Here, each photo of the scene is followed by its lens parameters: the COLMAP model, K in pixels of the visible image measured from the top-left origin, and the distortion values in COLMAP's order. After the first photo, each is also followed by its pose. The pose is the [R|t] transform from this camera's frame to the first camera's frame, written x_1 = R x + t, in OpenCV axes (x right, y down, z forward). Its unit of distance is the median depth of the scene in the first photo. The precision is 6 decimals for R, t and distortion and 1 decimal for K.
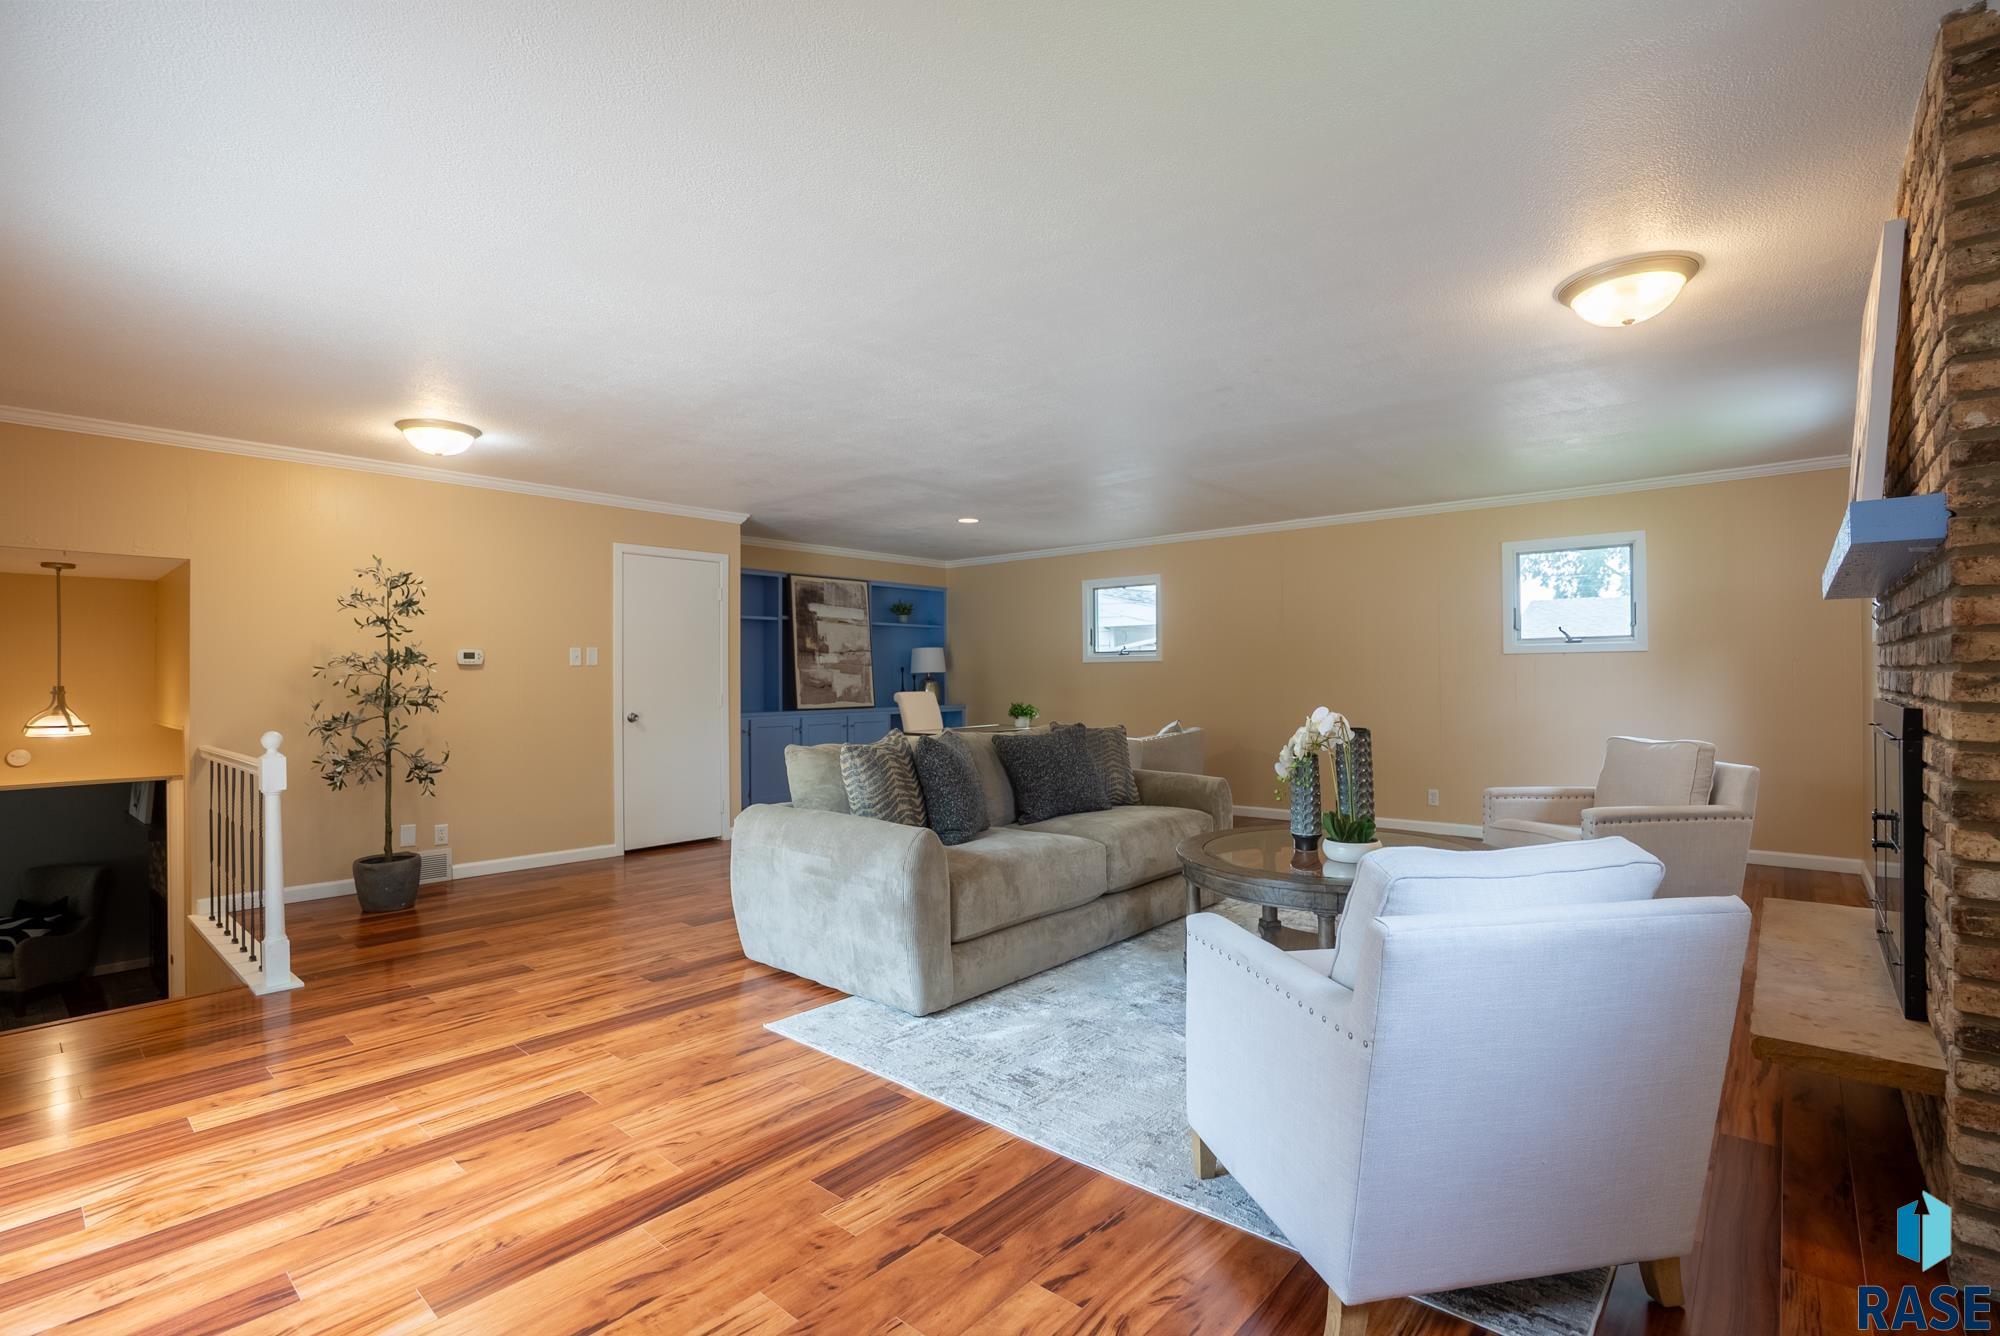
lens RADIAL K [[931.9, 0, 1000.0], [0, 931.9, 668.0], [0, 0, 1]] dist [-0.037745, 0.000370]
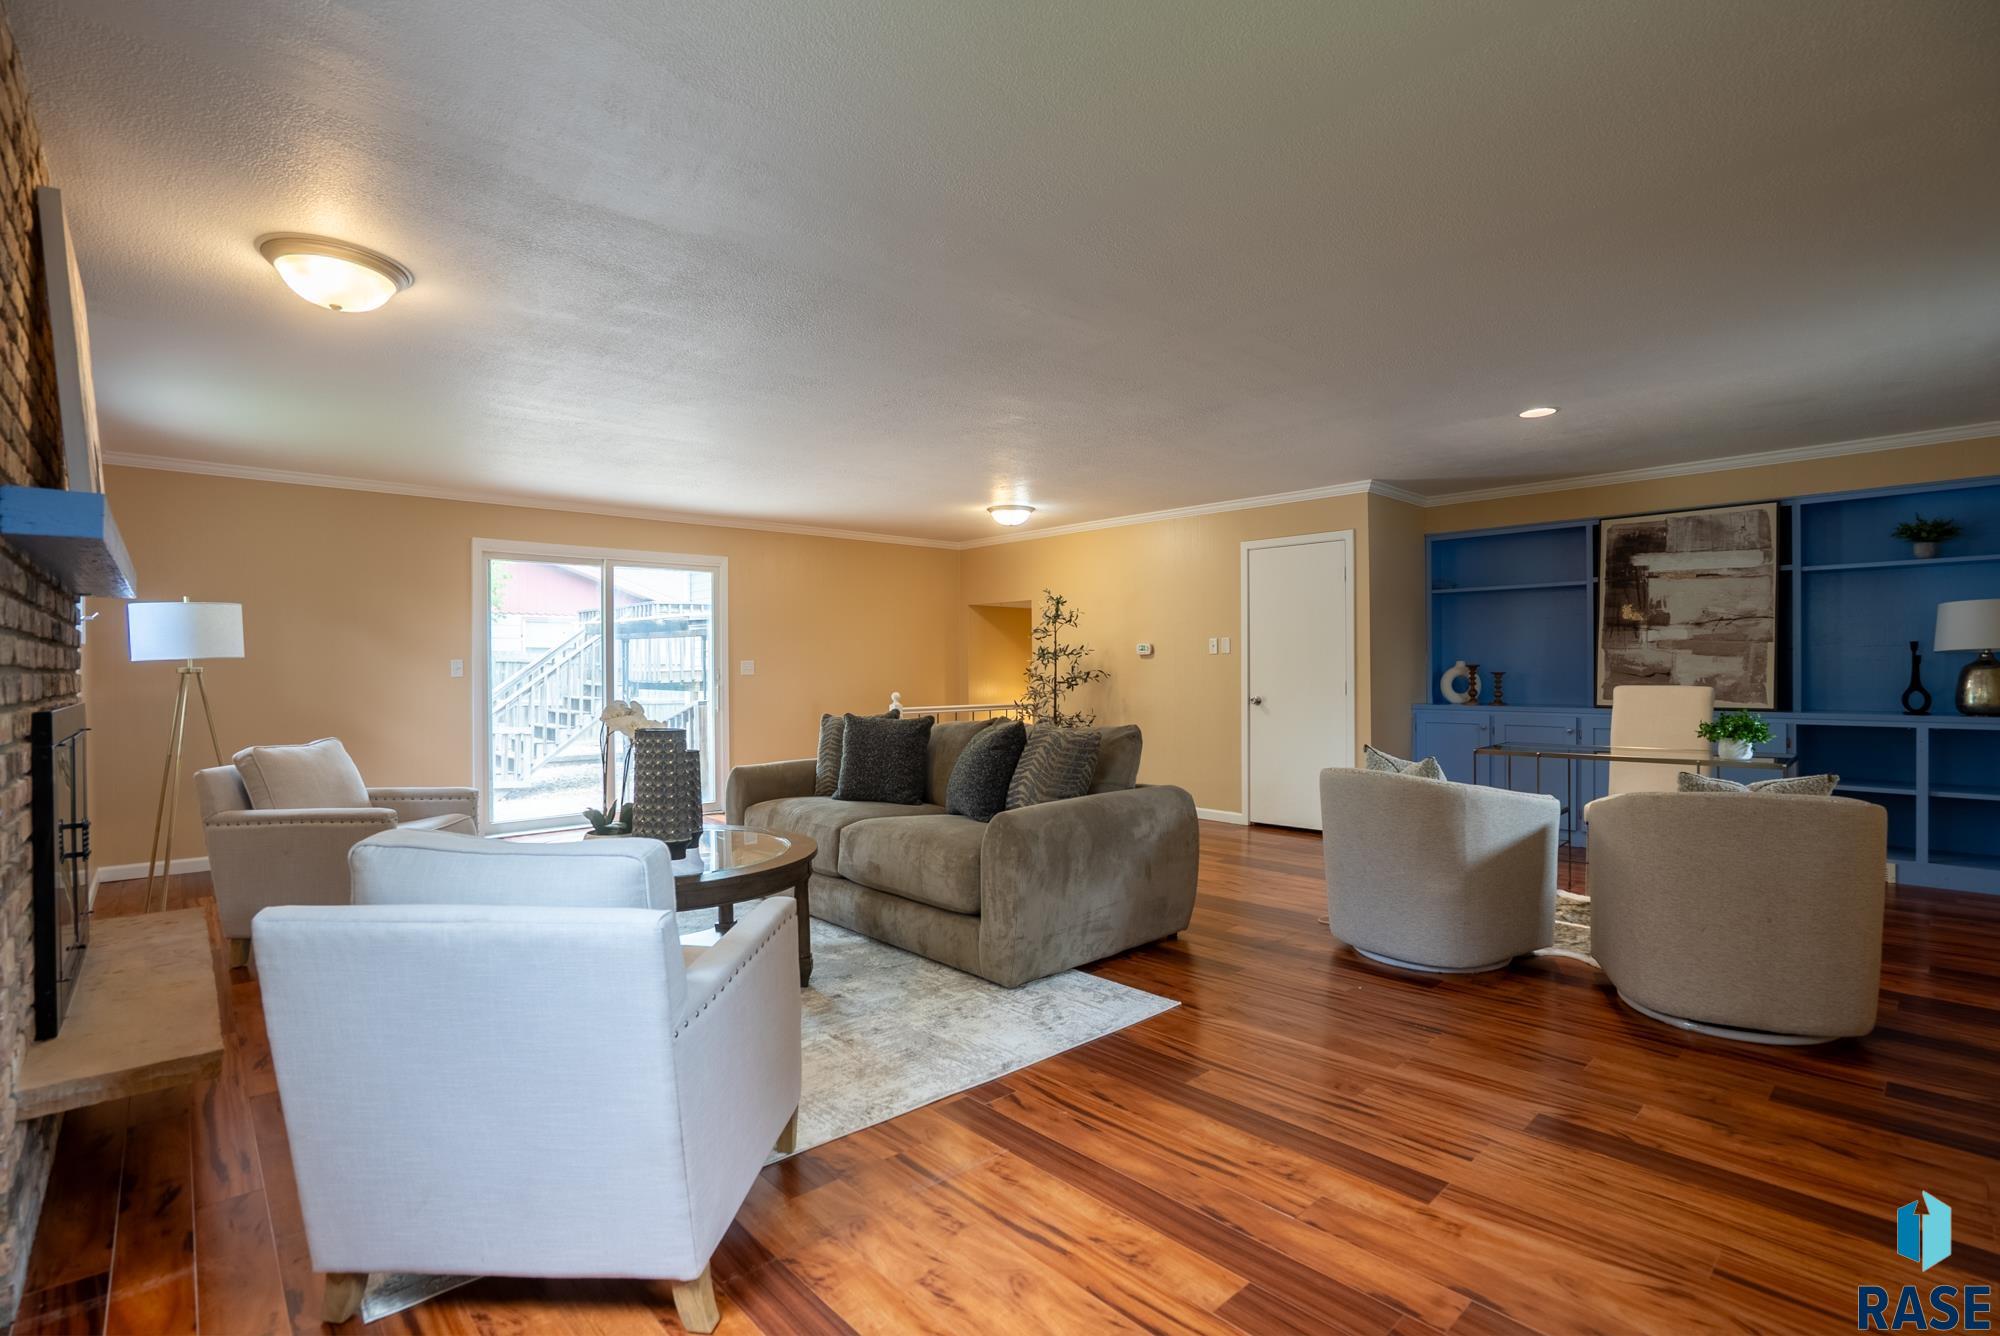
lens RADIAL K [[931.9, 0, 1000.0], [0, 931.9, 668.0], [0, 0, 1]] dist [-0.037745, 0.000370]
pose [[-0.094498, 0.007980, -0.995493, 0.523081], [0.017001, 0.999835, 0.006402, 0.002525], [0.995380, -0.016319, -0.094618, 0.592998]]
